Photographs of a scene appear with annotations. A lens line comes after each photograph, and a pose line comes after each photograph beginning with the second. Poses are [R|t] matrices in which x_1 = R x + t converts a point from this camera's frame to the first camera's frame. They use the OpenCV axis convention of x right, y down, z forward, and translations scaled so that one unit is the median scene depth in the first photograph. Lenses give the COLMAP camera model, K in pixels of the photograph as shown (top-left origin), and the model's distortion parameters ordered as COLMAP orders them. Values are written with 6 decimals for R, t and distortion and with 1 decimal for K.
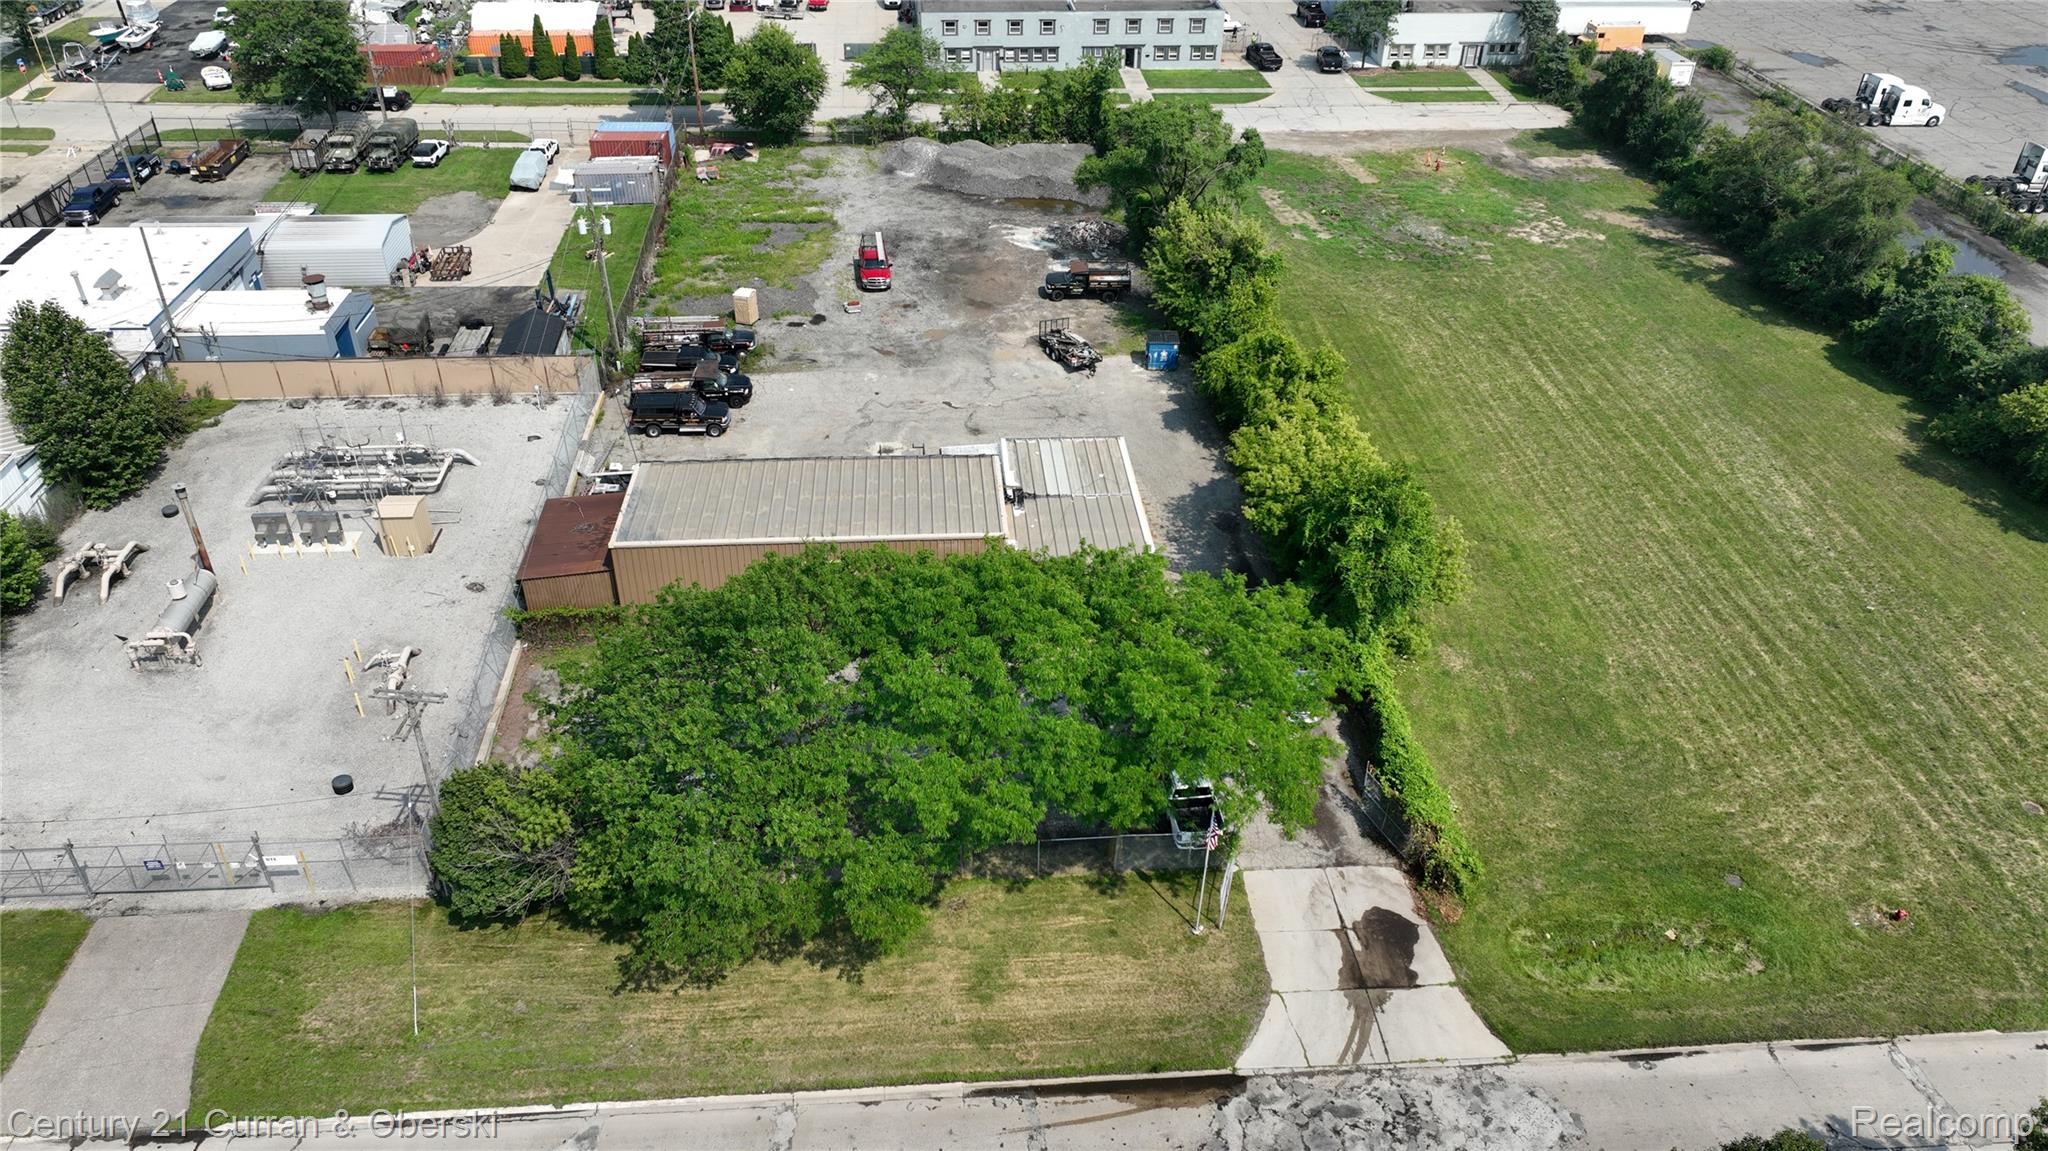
lens RADIAL K [[1446.8, 0, 1029.5], [0, 1446.8, 570.0], [0, 0, 1]] dist [0.004497, 0.017109]
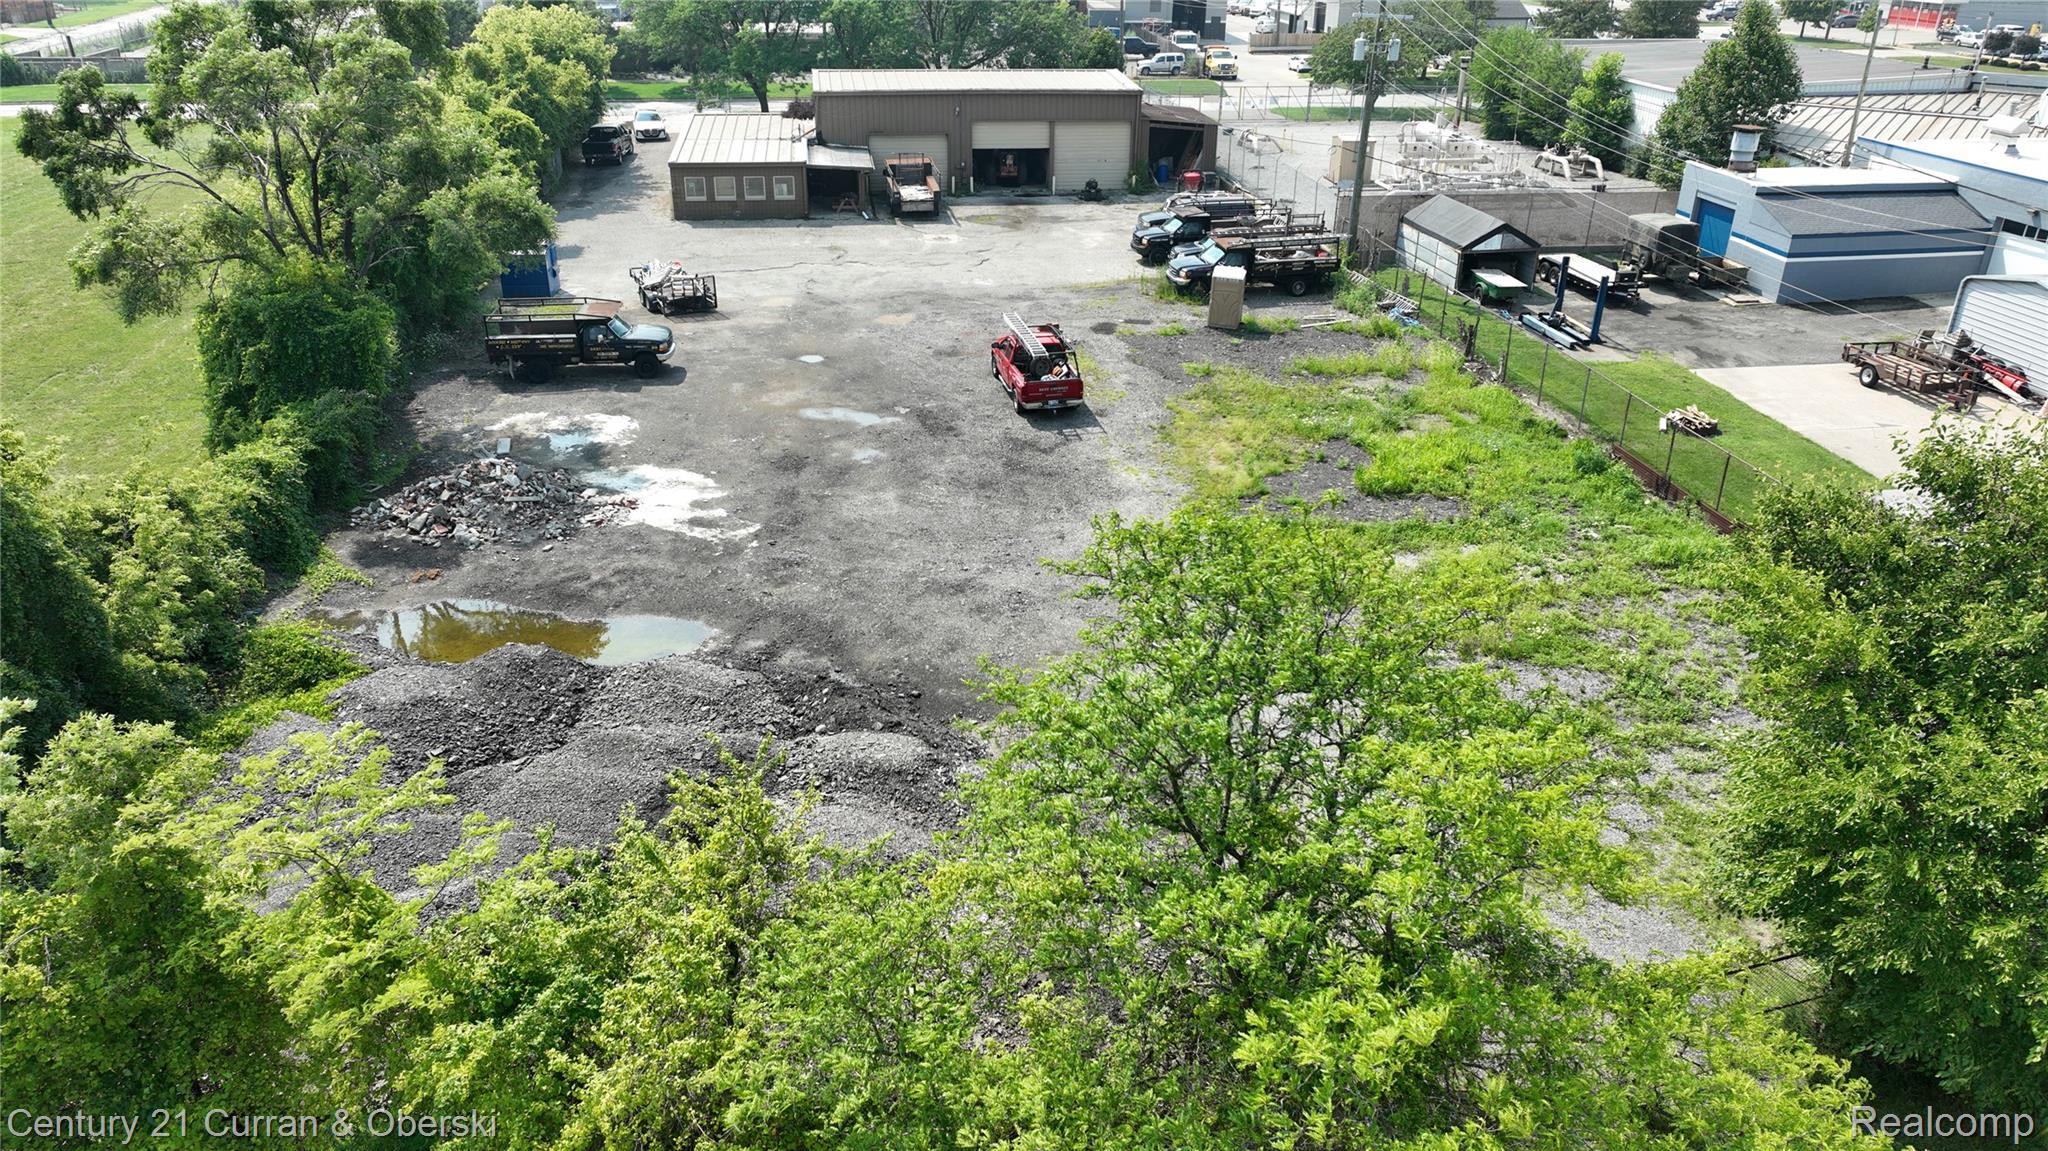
lens RADIAL K [[1446.8, 0, 1029.5], [0, 1446.8, 570.0], [0, 0, 1]] dist [0.004497, 0.017109]
pose [[-0.997372, -0.003827, -0.072345, -0.074664], [-0.064185, 0.509777, 0.857909, -0.590708], [0.033597, 0.860298, -0.508683, 1.331219]]
